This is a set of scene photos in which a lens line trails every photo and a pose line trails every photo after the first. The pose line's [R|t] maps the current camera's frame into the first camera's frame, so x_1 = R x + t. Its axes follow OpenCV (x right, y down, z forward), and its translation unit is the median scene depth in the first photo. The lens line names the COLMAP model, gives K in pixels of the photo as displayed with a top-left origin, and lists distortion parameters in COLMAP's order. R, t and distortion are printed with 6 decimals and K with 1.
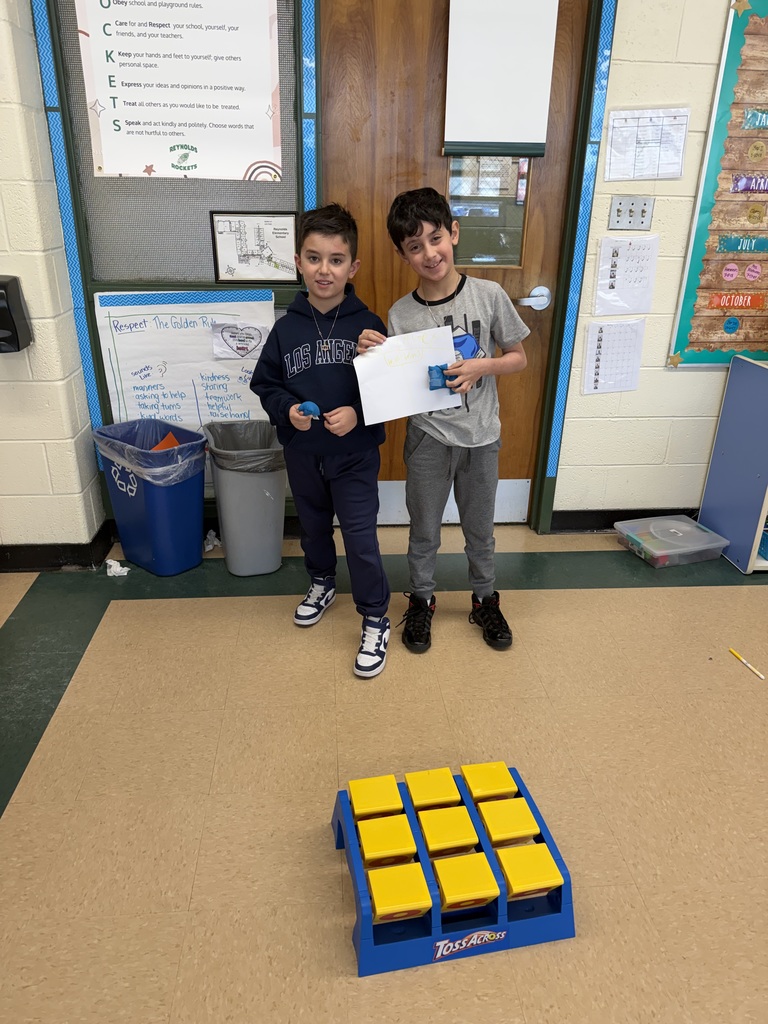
lens RADIAL K [[729.0, 0, 383.2], [0, 729.0, 510.6], [0, 0, 1]] dist [-0.006469, -0.005107]
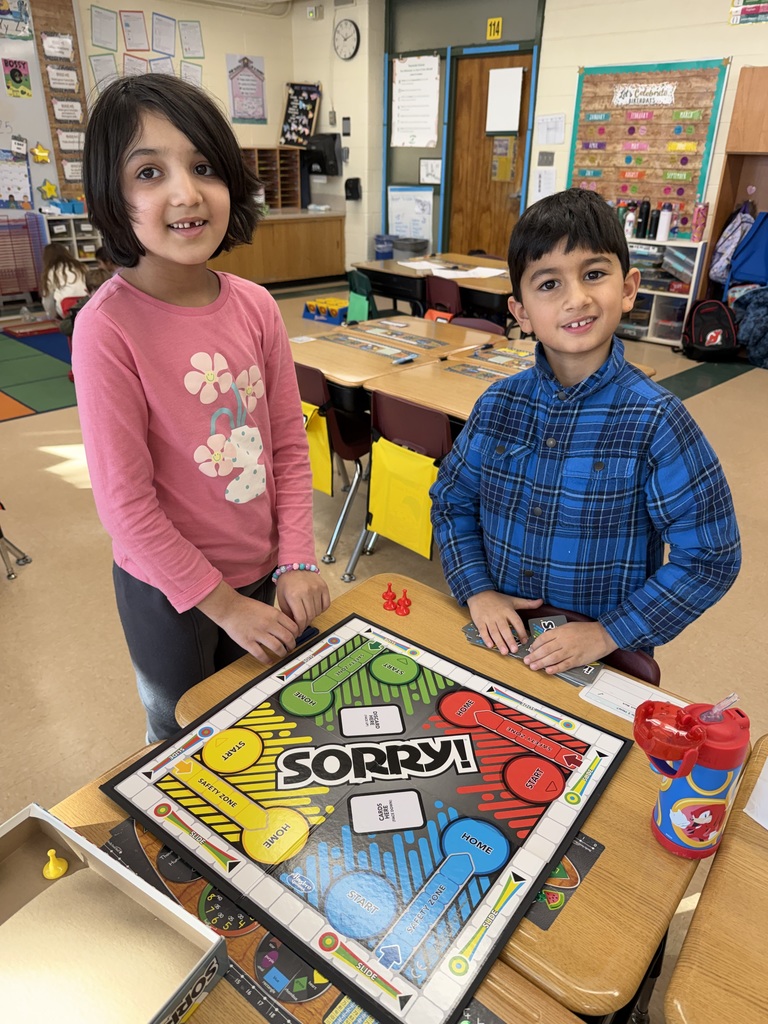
lens RADIAL K [[729.0, 0, 383.0], [0, 729.0, 512.0], [0, 0, 1]] dist [-0.006469, -0.005107]
pose [[0.636619, 0.334157, -0.695022, 2.098399], [-0.316091, 0.935128, 0.160067, 0.475128], [0.703422, 0.117789, 0.700945, -0.939274]]
